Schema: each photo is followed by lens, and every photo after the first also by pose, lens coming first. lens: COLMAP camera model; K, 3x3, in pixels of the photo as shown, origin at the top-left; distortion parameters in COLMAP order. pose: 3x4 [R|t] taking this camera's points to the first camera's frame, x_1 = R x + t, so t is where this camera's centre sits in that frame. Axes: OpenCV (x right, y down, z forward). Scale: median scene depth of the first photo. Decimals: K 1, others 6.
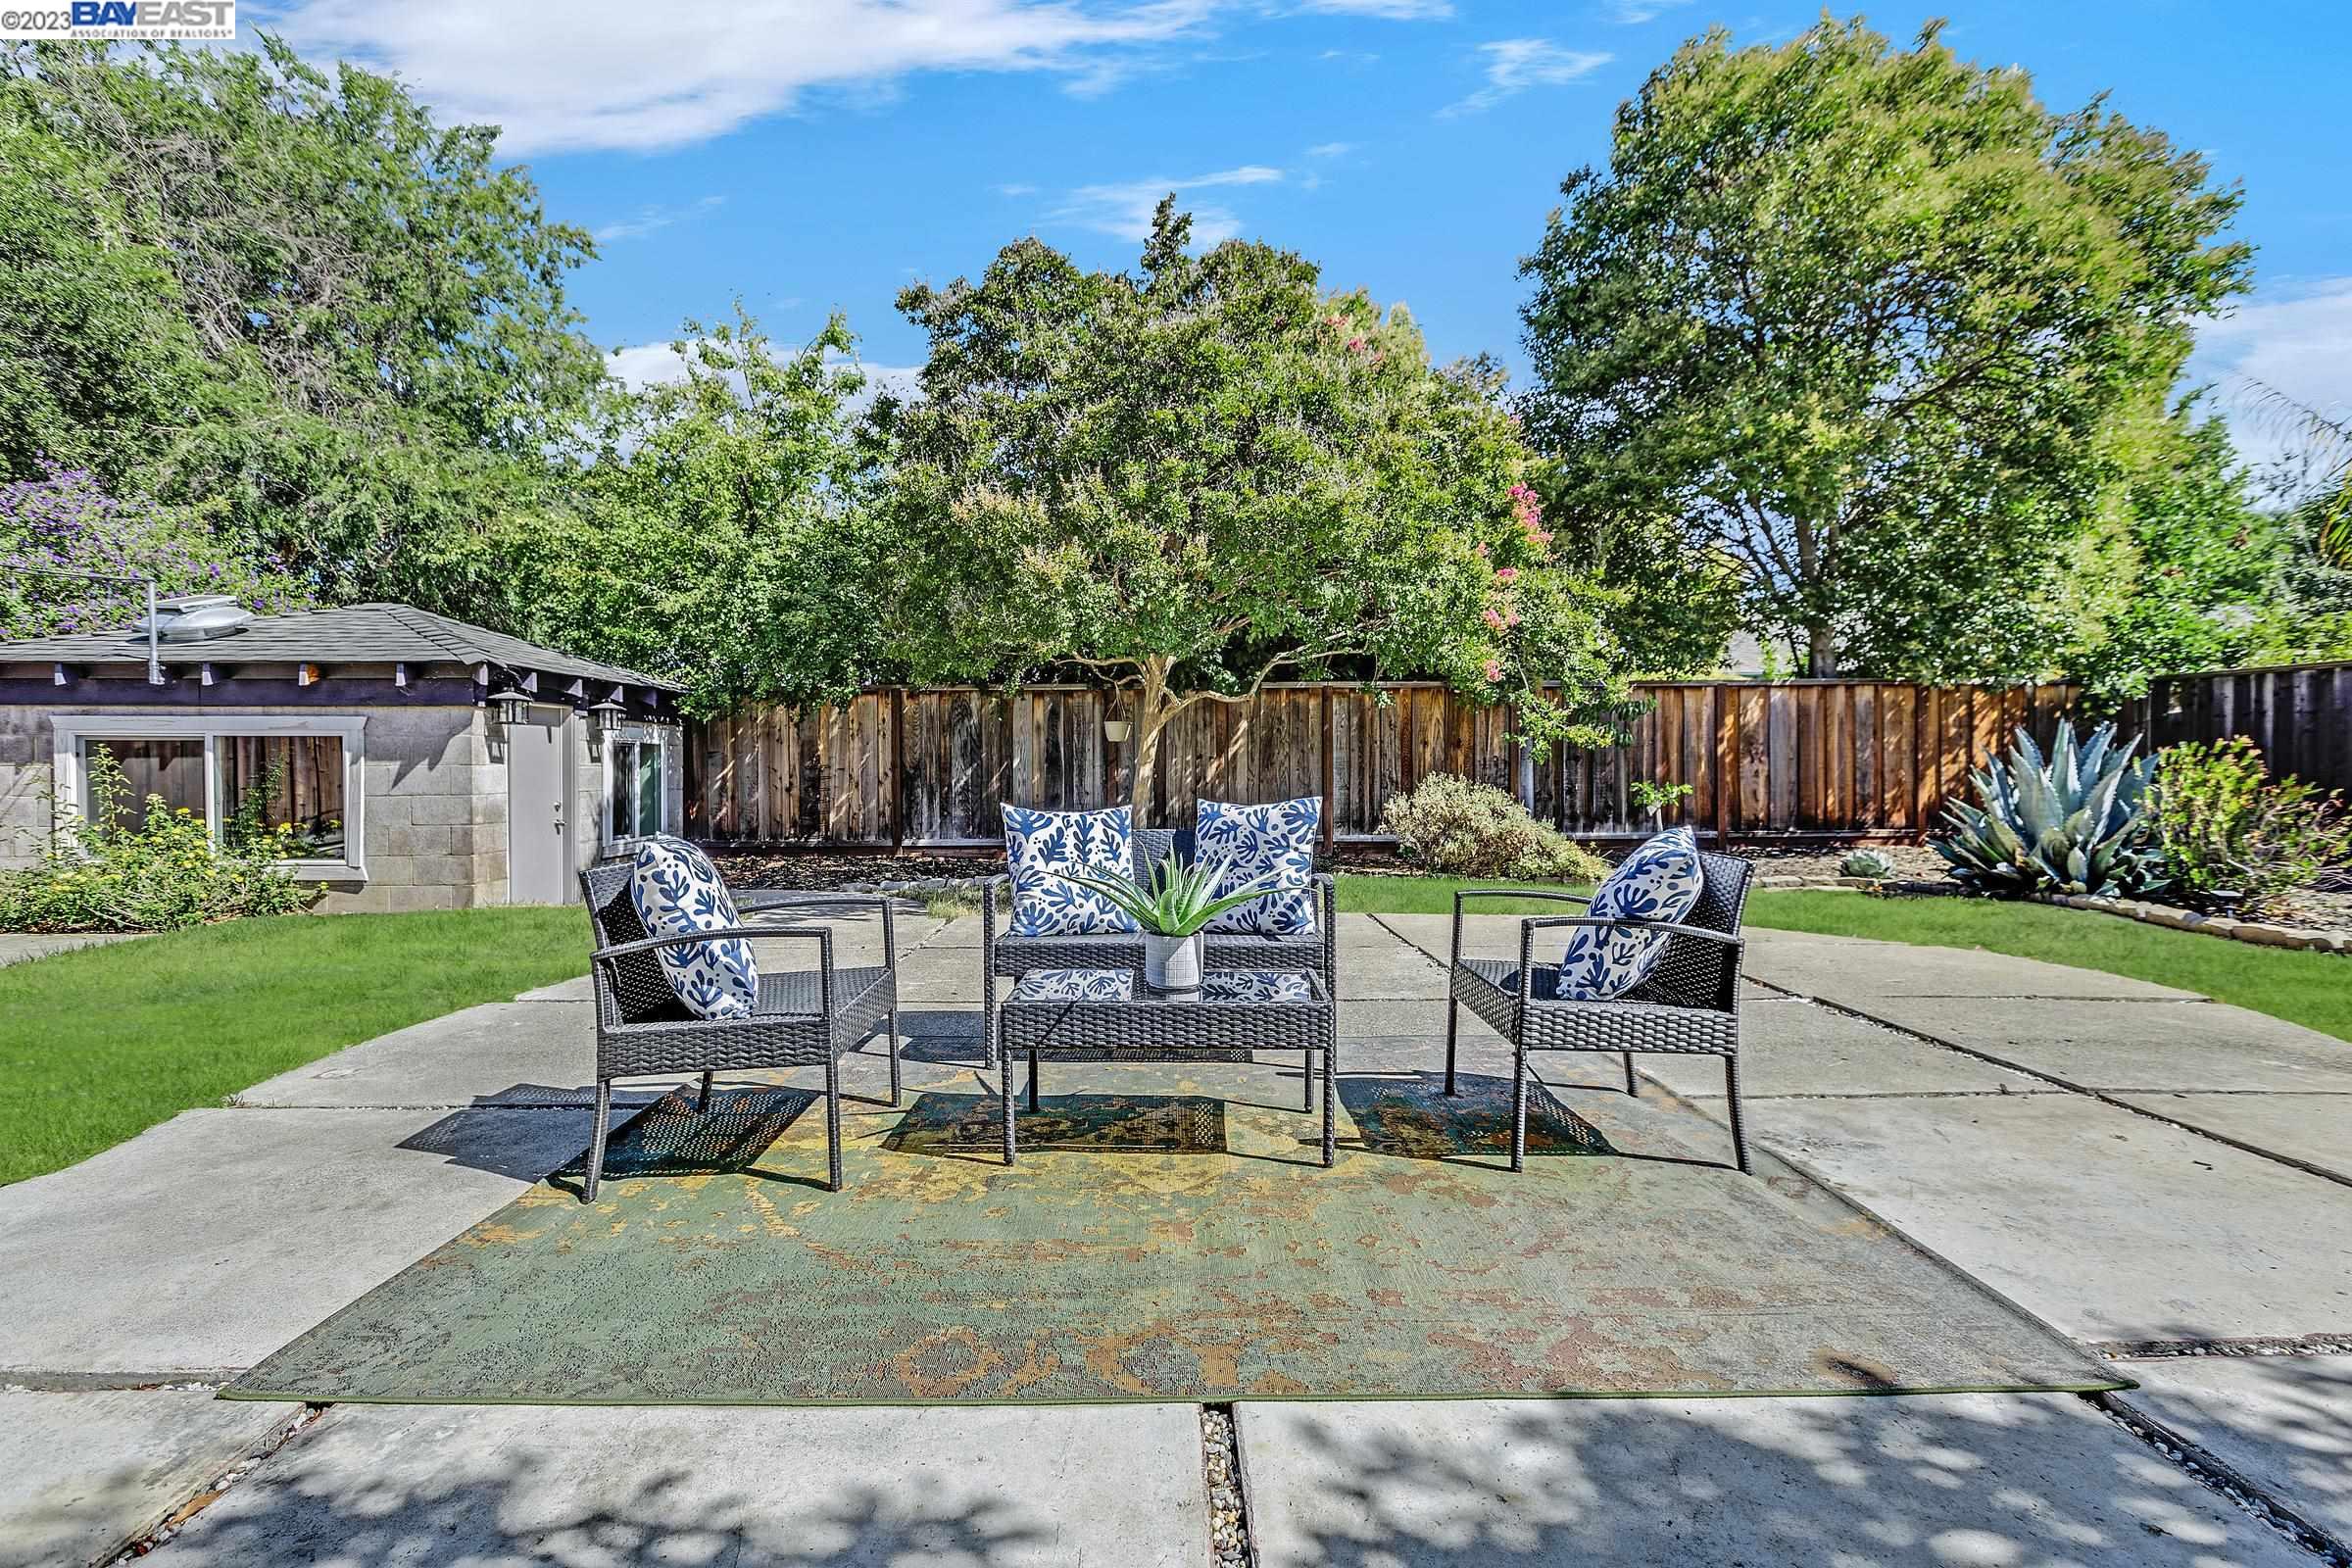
lens RADIAL K [[1047.3, 0, 1167.3], [0, 1047.3, 773.1], [0, 0, 1]] dist [0.006566, -0.001063]
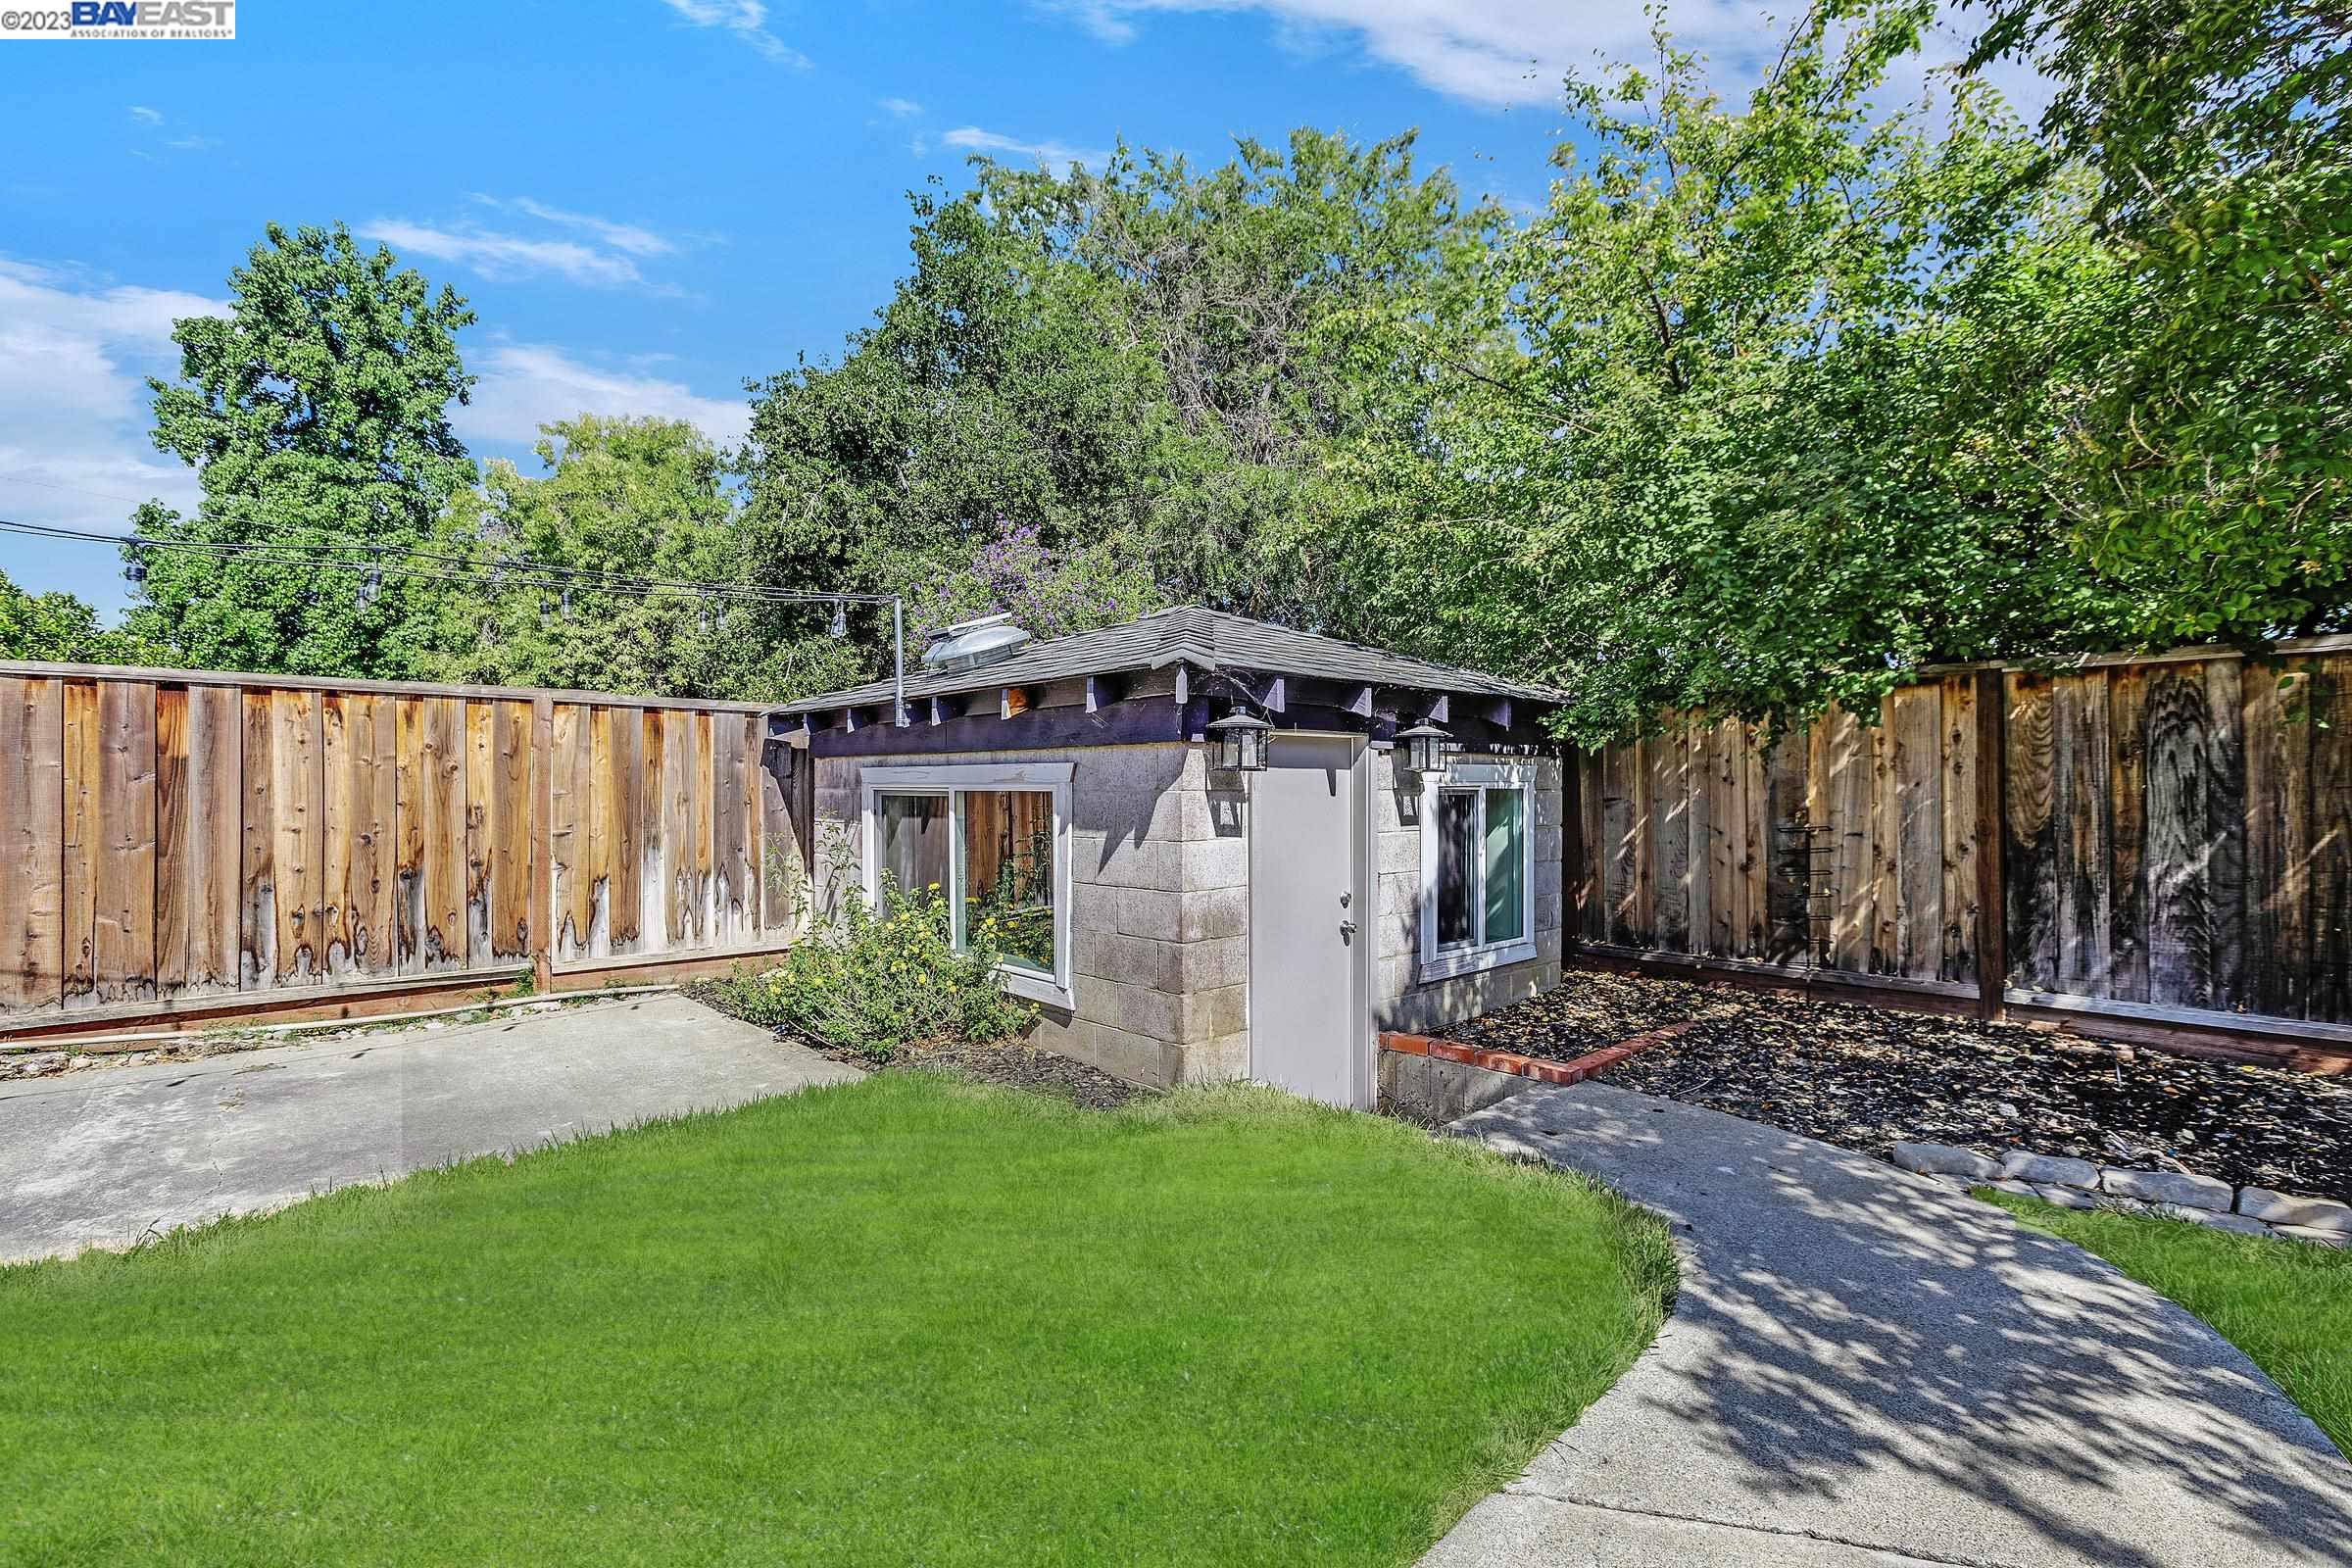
lens RADIAL K [[1047.3, 0, 1178.0], [0, 1047.3, 790.4], [0, 0, 1]] dist [0.006566, -0.001063]
pose [[0.675321, 0.003345, -0.737516, -0.180591], [-0.003402, 0.999993, 0.001421, -0.029150], [0.737516, 0.001550, 0.675328, 0.469761]]
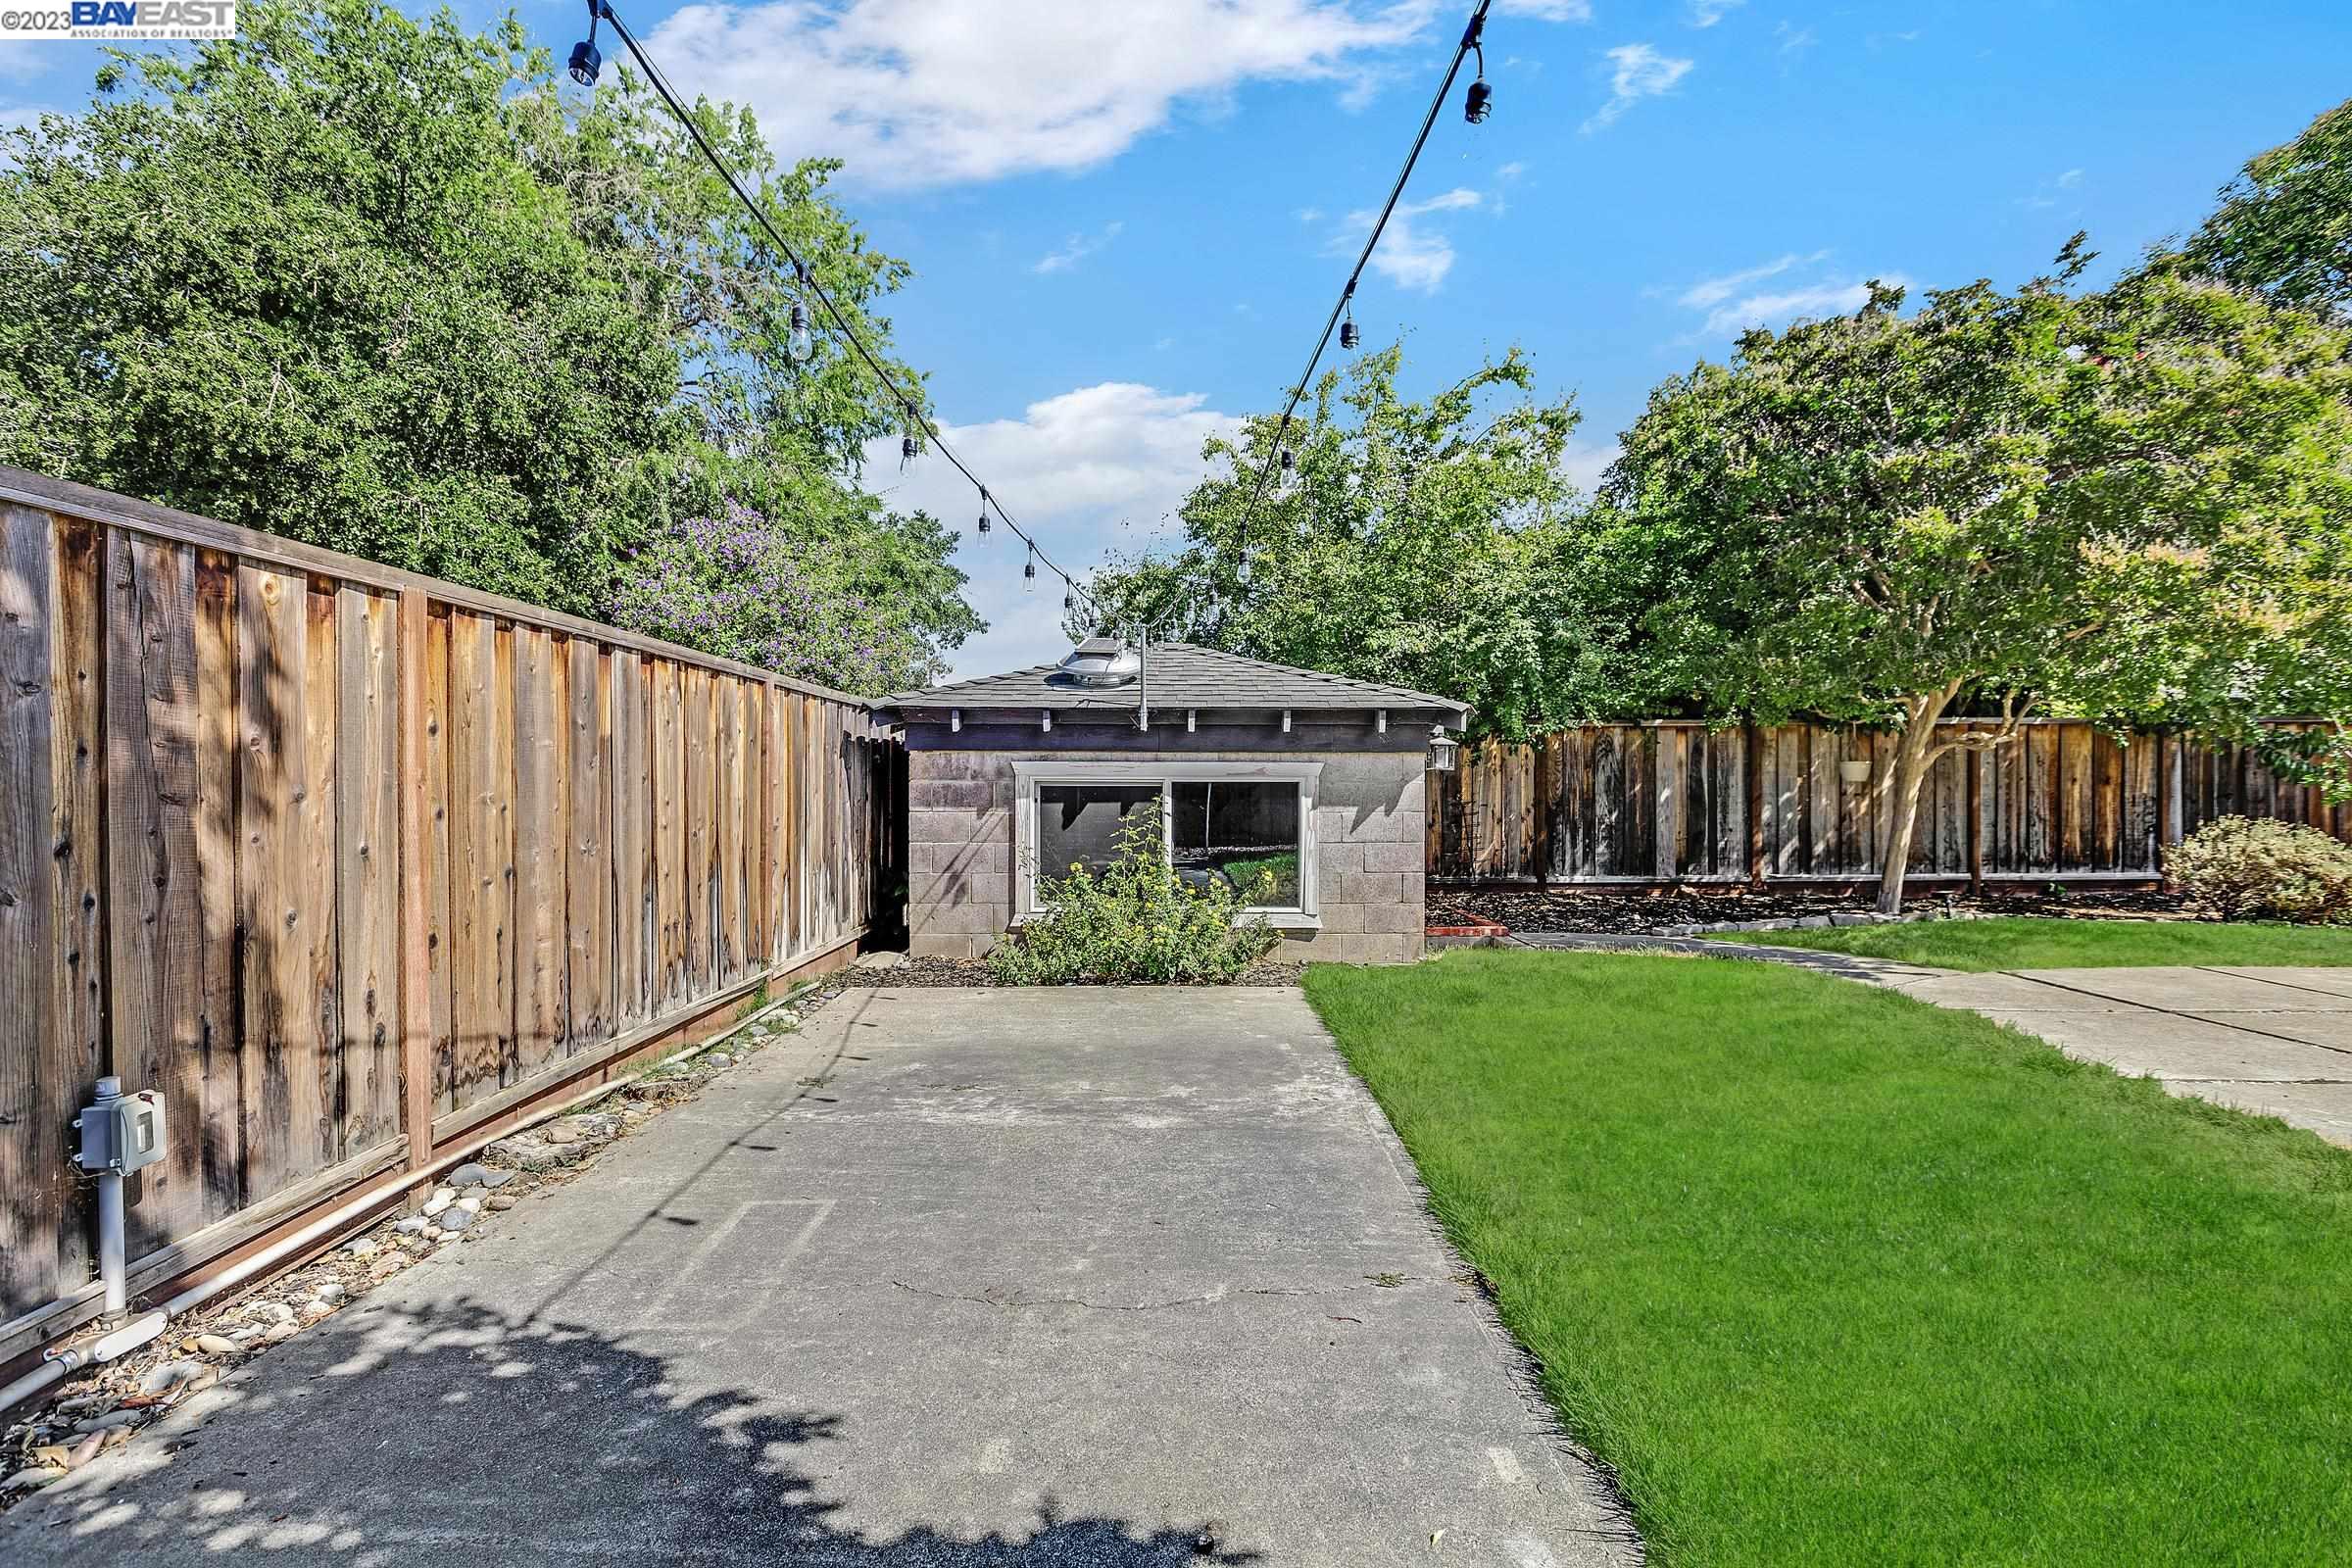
lens RADIAL K [[1047.3, 0, 1175.1], [0, 1047.3, 807.9], [0, 0, 1]] dist [0.006566, -0.001063]
pose [[0.999986, 0.002372, 0.004819, -0.706524], [-0.002470, 0.999786, 0.020523, -0.024217], [-0.004769, -0.020534, 0.999778, 0.013226]]
